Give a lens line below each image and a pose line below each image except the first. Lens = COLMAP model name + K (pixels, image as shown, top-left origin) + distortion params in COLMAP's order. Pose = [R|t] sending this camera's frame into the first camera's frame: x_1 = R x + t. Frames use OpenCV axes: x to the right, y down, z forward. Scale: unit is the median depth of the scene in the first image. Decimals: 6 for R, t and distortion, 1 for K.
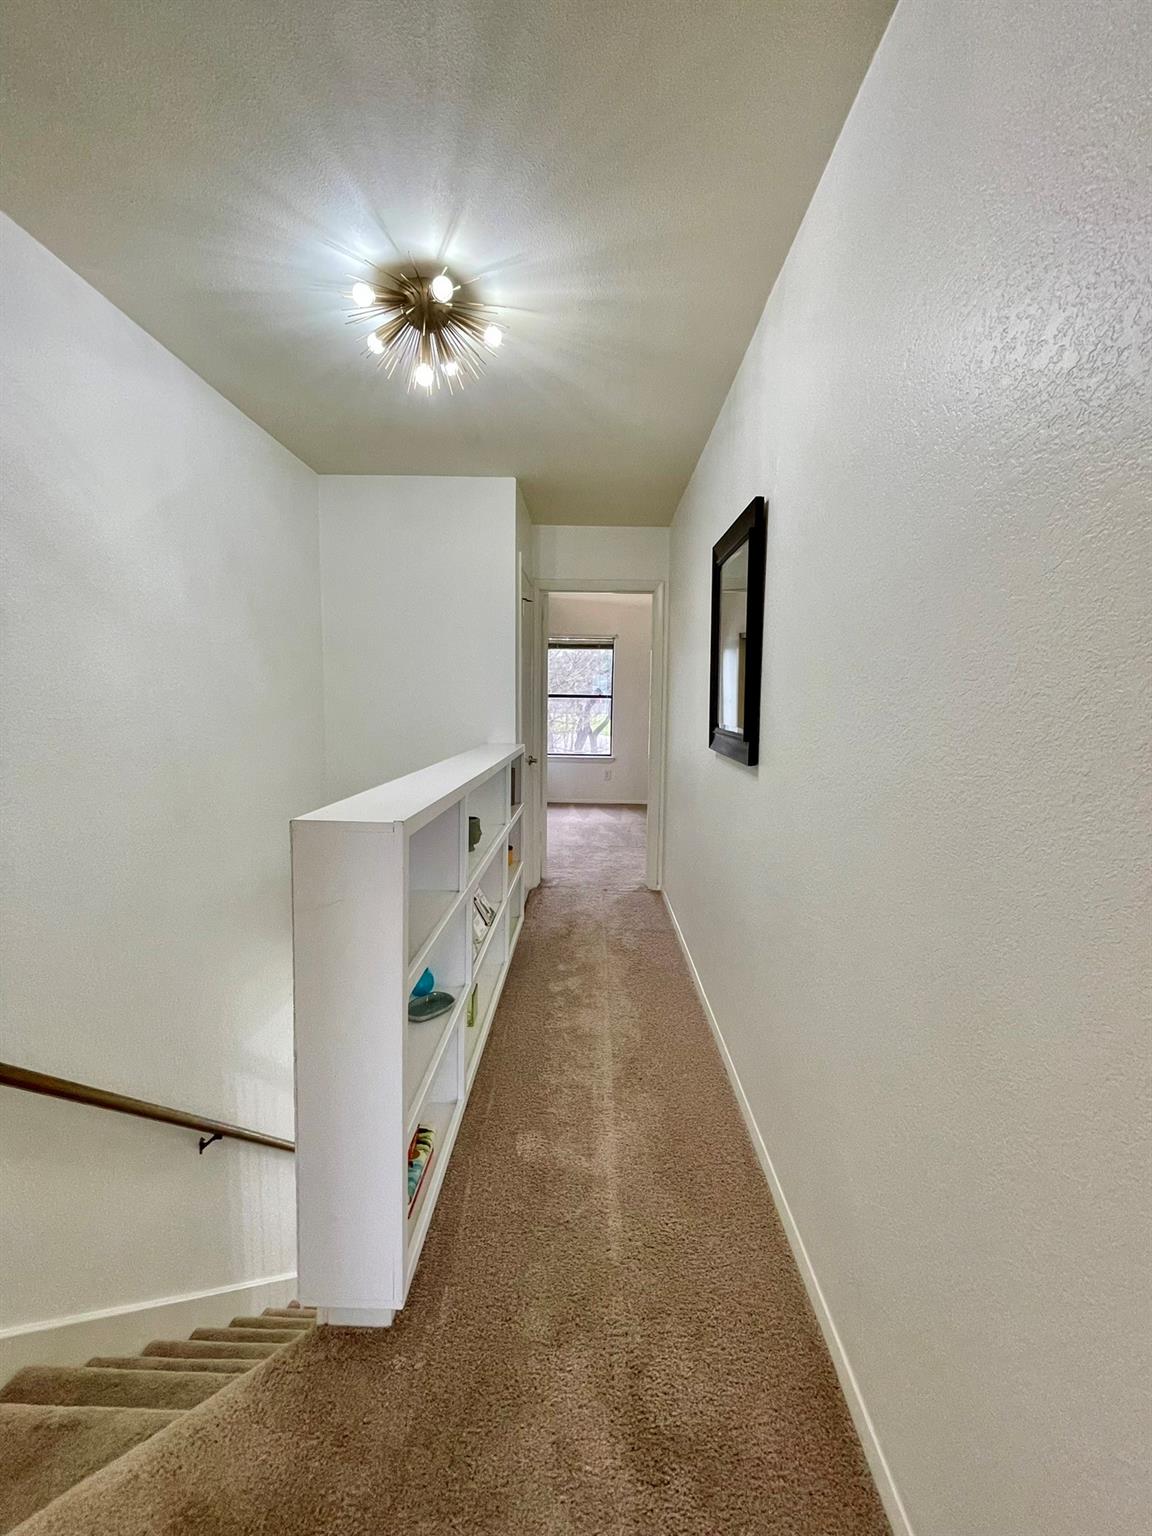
lens RADIAL K [[622.4, 0, 585.5], [0, 622.4, 768.7], [0, 0, 1]] dist [-0.001191, 0.000957]
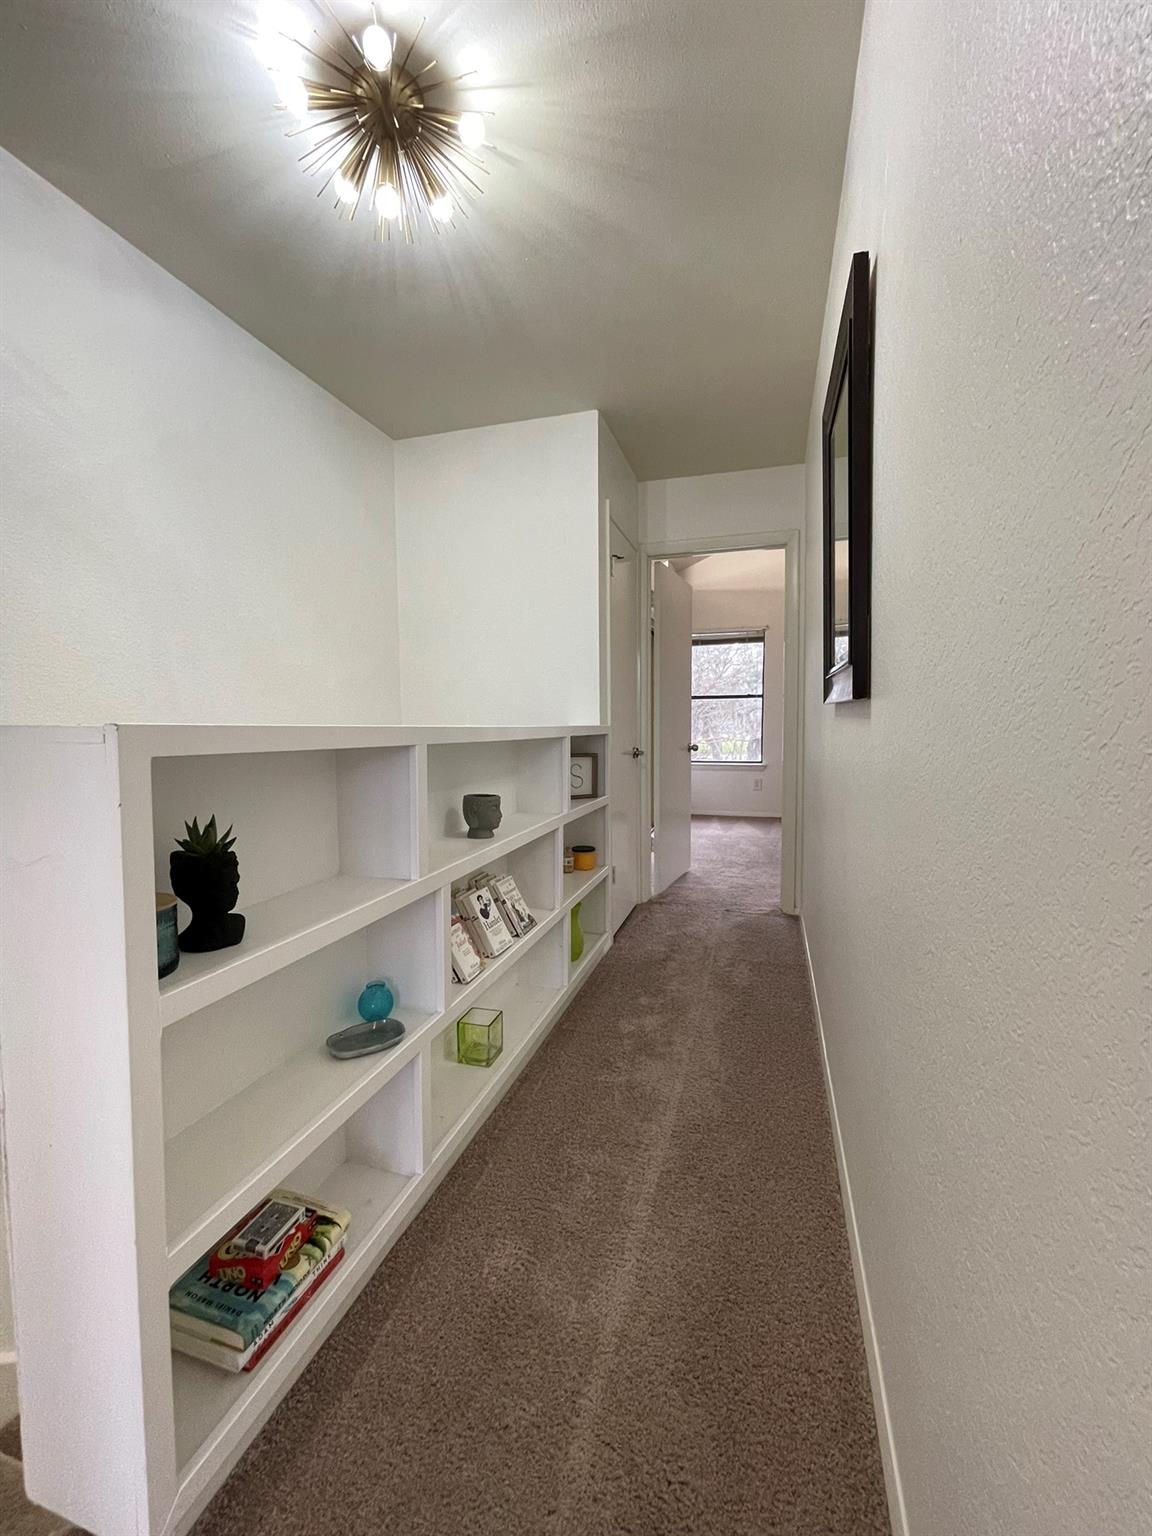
lens RADIAL K [[635.0, 0, 576.0], [0, 635.0, 768.0], [0, 0, 1]] dist [0.007206, 0.000574]
pose [[0.961292, -0.003993, -0.275504, 0.094788], [-0.005215, 0.999452, -0.032685, 0.046618], [0.275483, 0.032856, 0.960744, 0.176057]]
